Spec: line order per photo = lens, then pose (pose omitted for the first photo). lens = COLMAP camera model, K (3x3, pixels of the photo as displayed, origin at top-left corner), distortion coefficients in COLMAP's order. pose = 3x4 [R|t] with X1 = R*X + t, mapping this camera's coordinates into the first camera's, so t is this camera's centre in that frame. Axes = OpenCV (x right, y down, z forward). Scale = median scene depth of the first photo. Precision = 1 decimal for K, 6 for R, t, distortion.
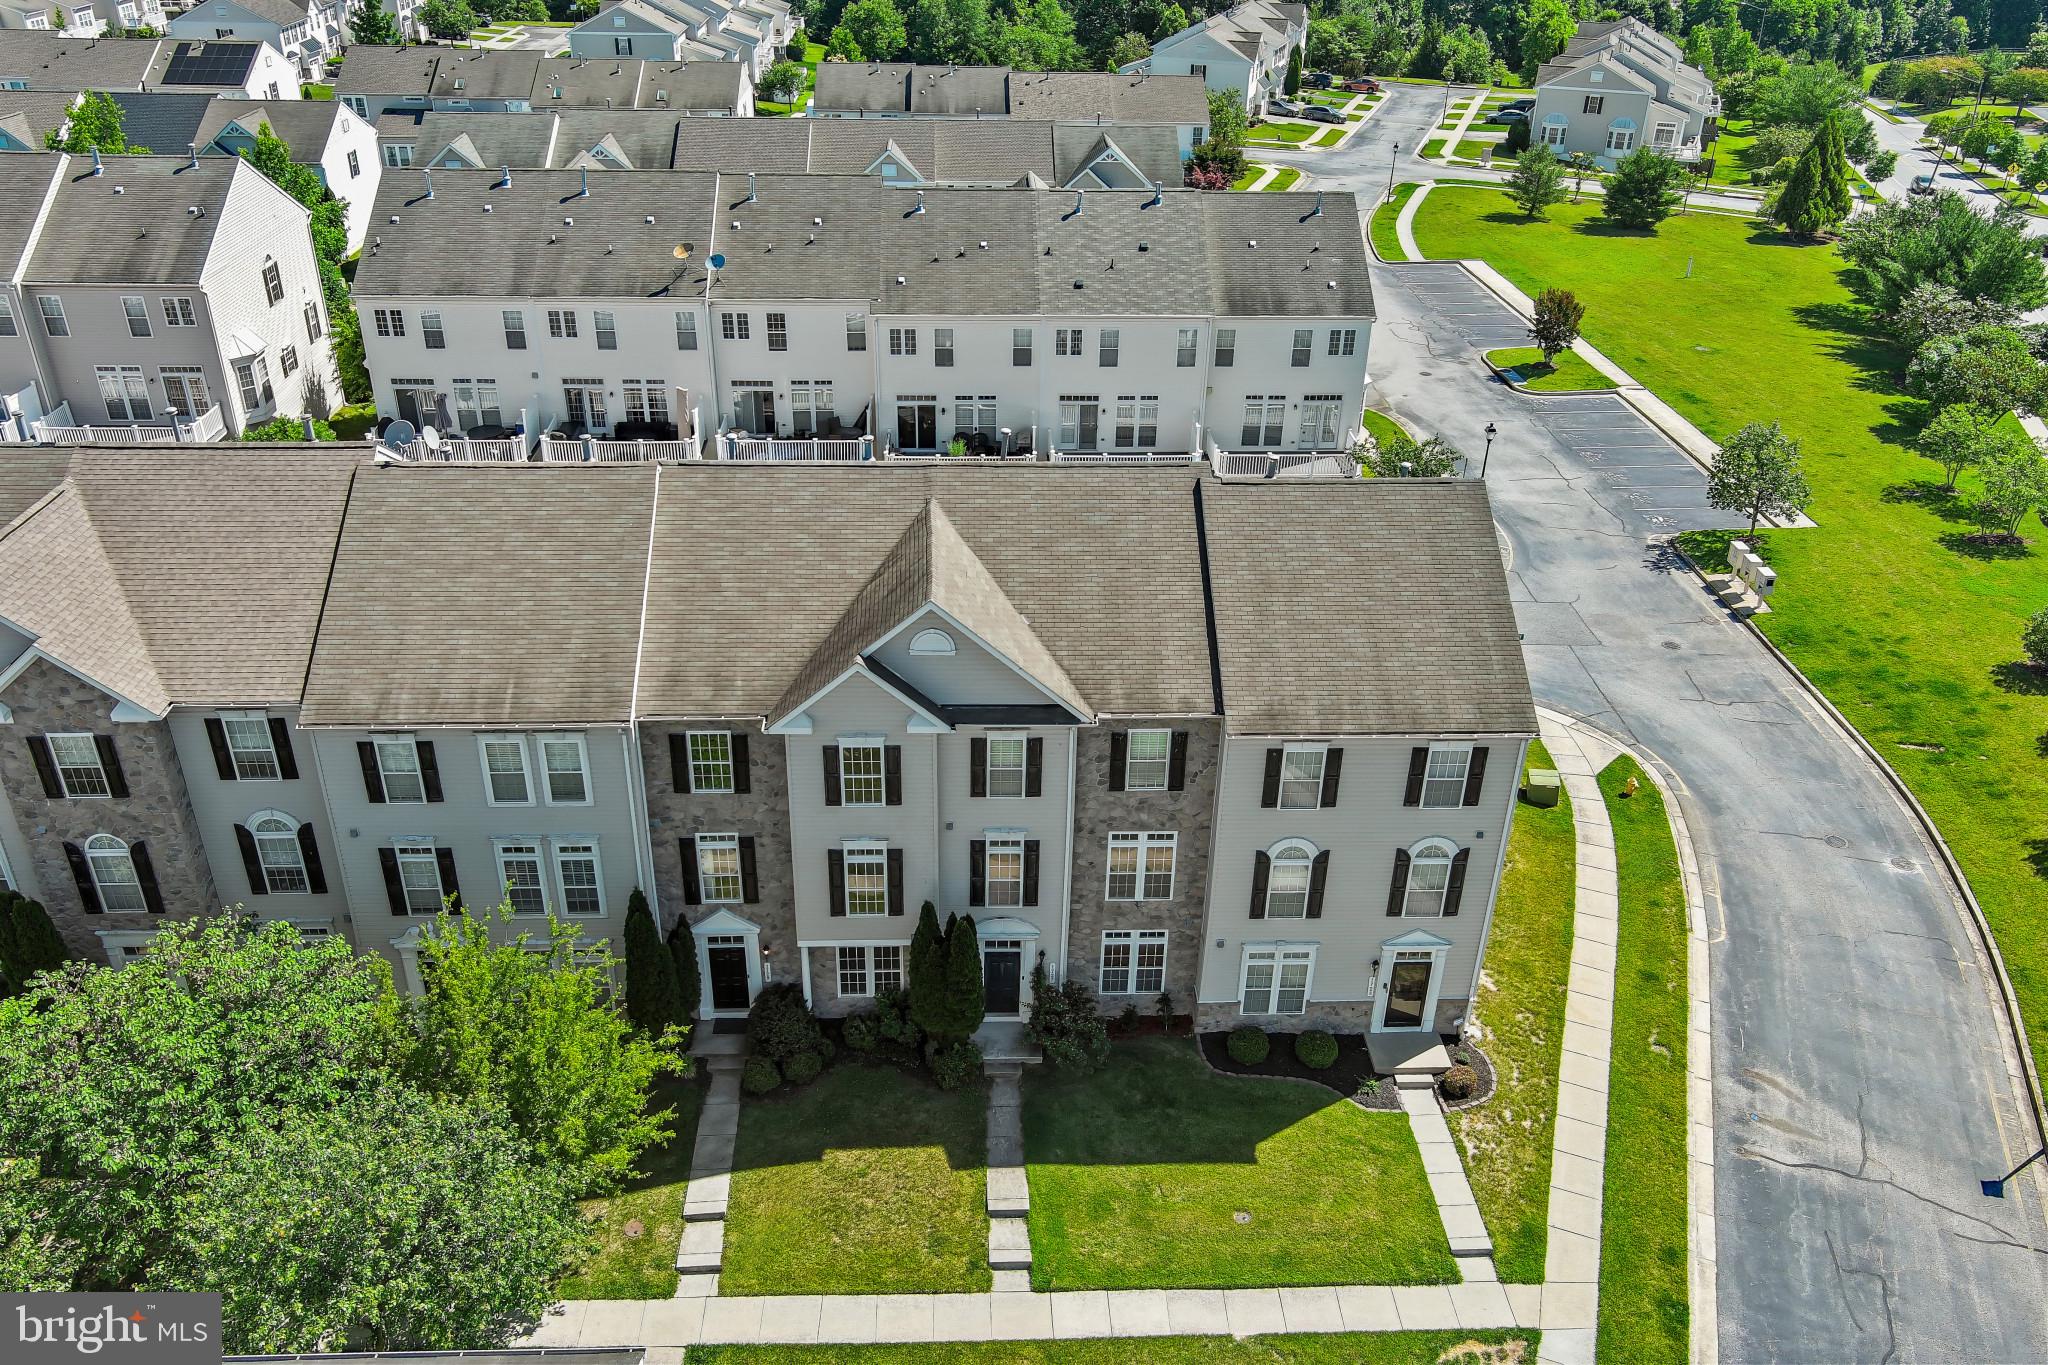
lens RADIAL K [[1593.1, 0, 1024.0], [0, 1593.1, 682.5], [0, 0, 1]] dist [0.008623, -0.002042]
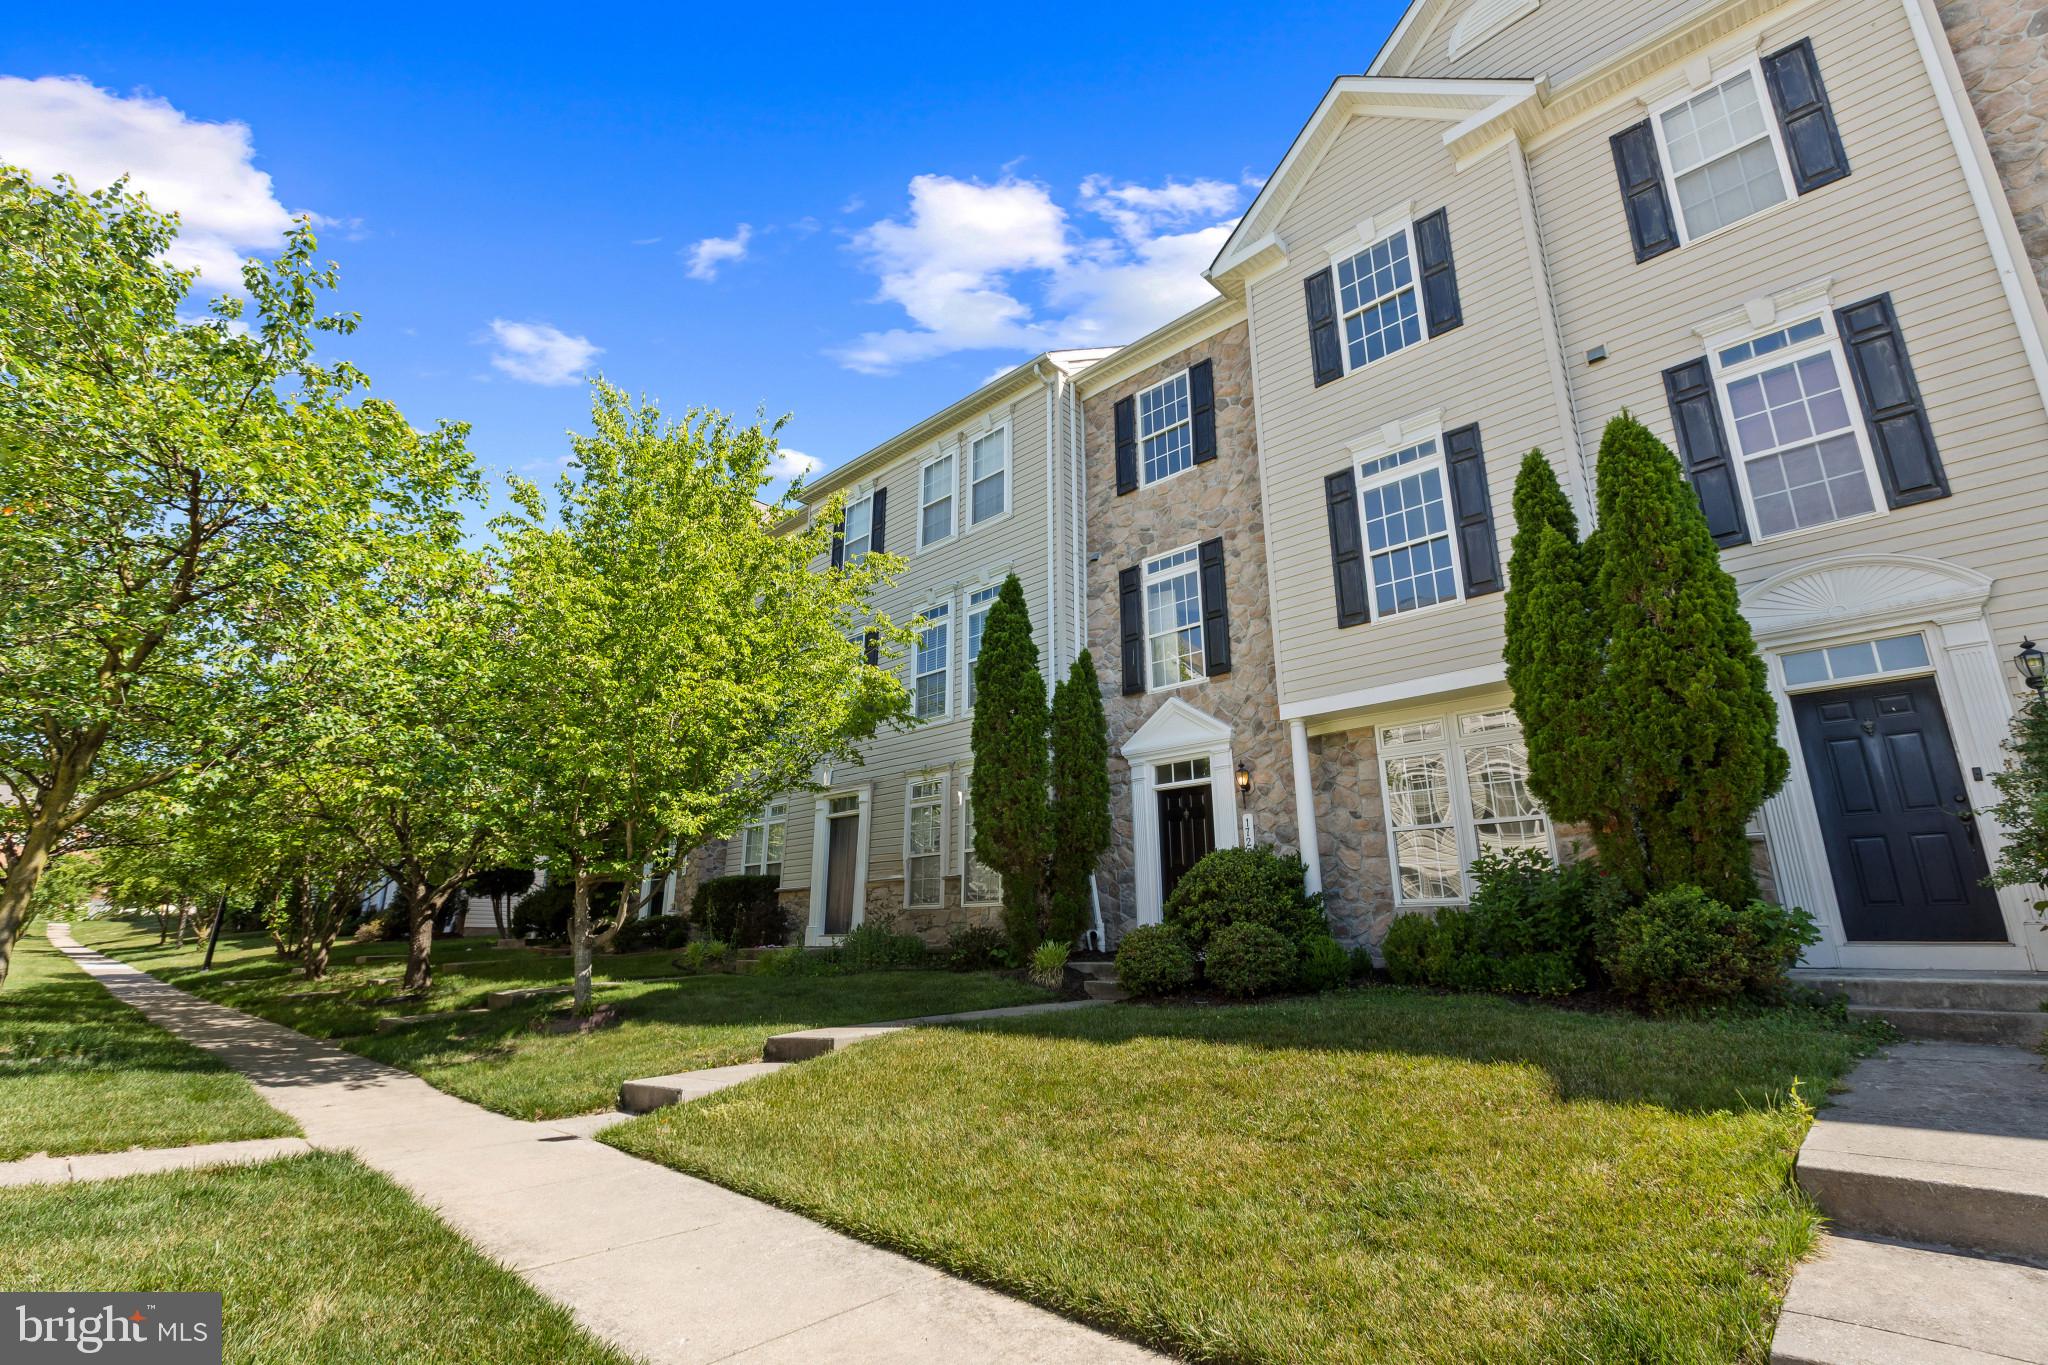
lens RADIAL K [[914.4, 0, 1017.4], [0, 914.4, 674.9], [0, 0, 1]] dist [0.012742, 0.000033]
pose [[0.695556, -0.221984, -0.683319, -0.003526], [-0.338192, 0.737963, -0.583983, 0.346966], [0.633899, 0.637286, 0.438221, 0.818244]]
